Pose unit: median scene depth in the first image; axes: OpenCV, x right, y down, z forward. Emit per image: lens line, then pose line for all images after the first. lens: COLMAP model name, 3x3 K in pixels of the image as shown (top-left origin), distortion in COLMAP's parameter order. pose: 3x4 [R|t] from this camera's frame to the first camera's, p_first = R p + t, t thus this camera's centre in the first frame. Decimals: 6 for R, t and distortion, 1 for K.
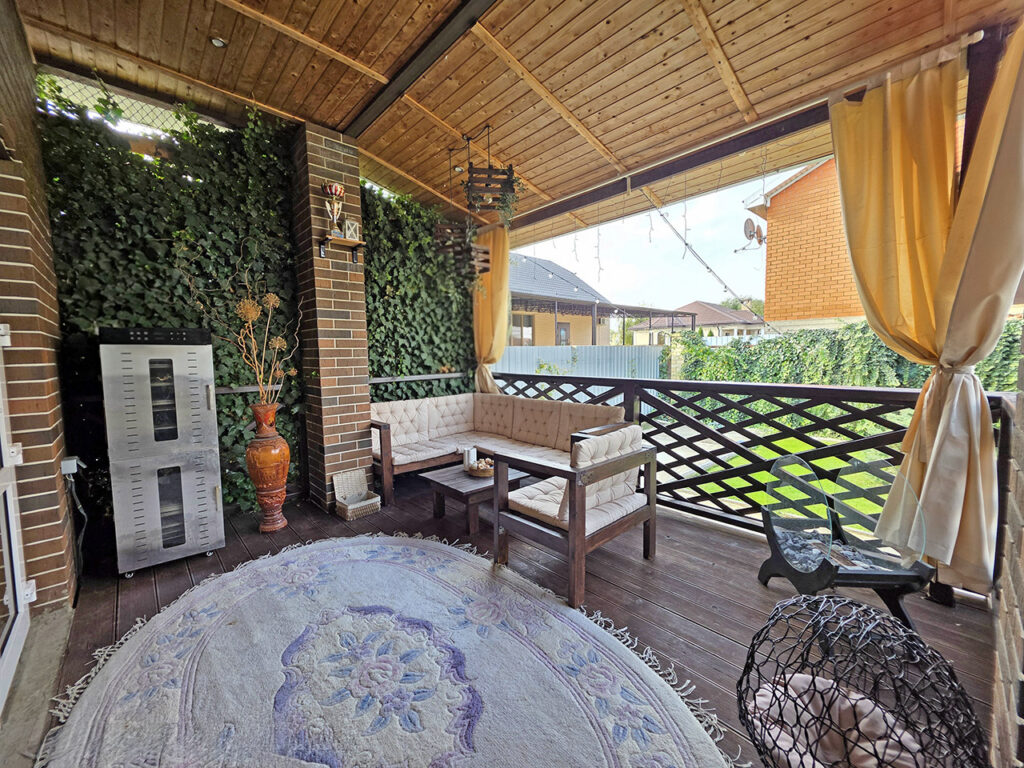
lens RADIAL K [[409.1, 0, 517.9], [0, 409.1, 384.6], [0, 0, 1]] dist [0.008313, -0.000748]
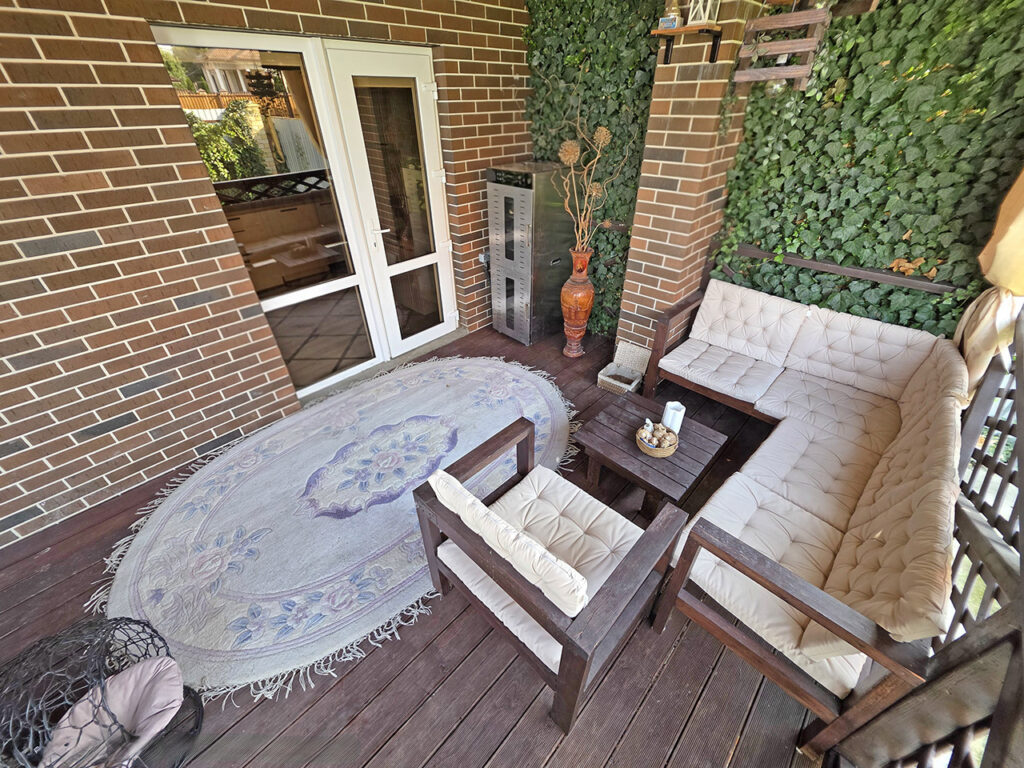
lens RADIAL K [[409.1, 0, 511.8], [0, 409.1, 386.1], [0, 0, 1]] dist [0.008313, -0.000748]
pose [[0.040270, 0.591788, -0.805087, 0.448617], [-0.066199, 0.805551, 0.588817, -0.286036], [0.996994, 0.029584, 0.071615, 0.766480]]
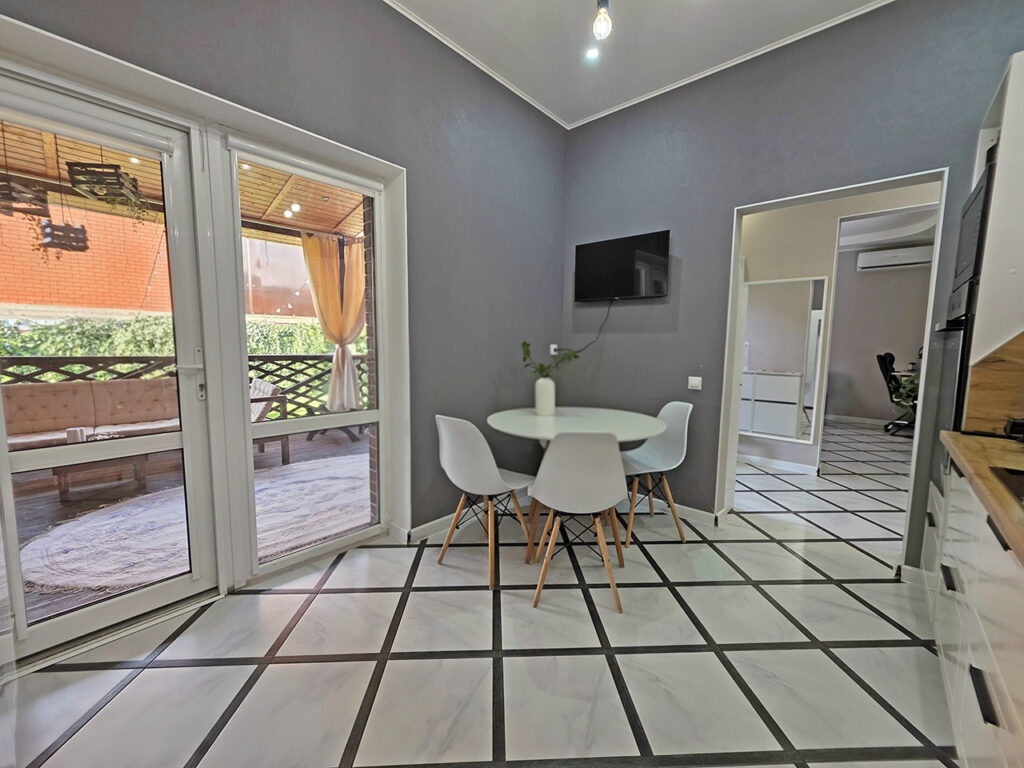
lens RADIAL K [[409.1, 0, 514.7], [0, 409.1, 381.2], [0, 0, 1]] dist [0.008313, -0.000748]
pose [[-0.083137, -0.077395, 0.993528, -1.334259], [0.066990, 0.994290, 0.083060, 0.035550], [-0.994284, 0.073462, -0.077477, 0.020970]]
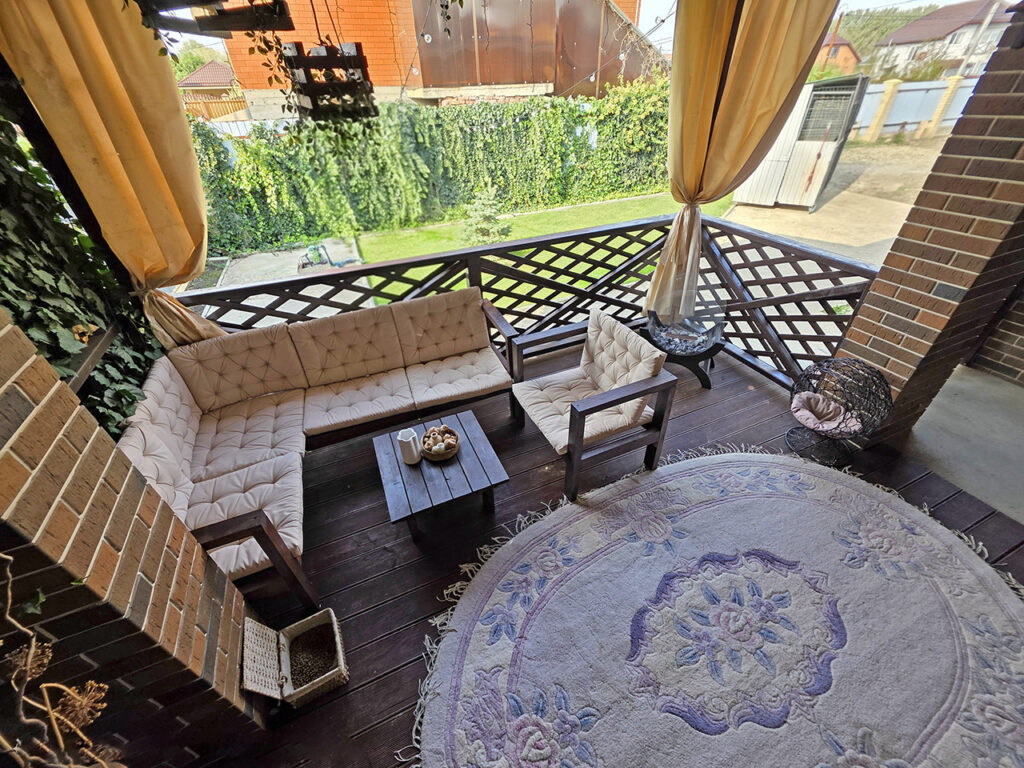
lens RADIAL K [[409.1, 0, 514.9], [0, 409.1, 383.7], [0, 0, 1]] dist [0.008313, -0.000748]
pose [[0.330992, -0.551399, 0.765770, -0.582844], [0.094177, 0.826763, 0.554612, -0.290479], [-0.938922, -0.111454, 0.325581, 0.715833]]
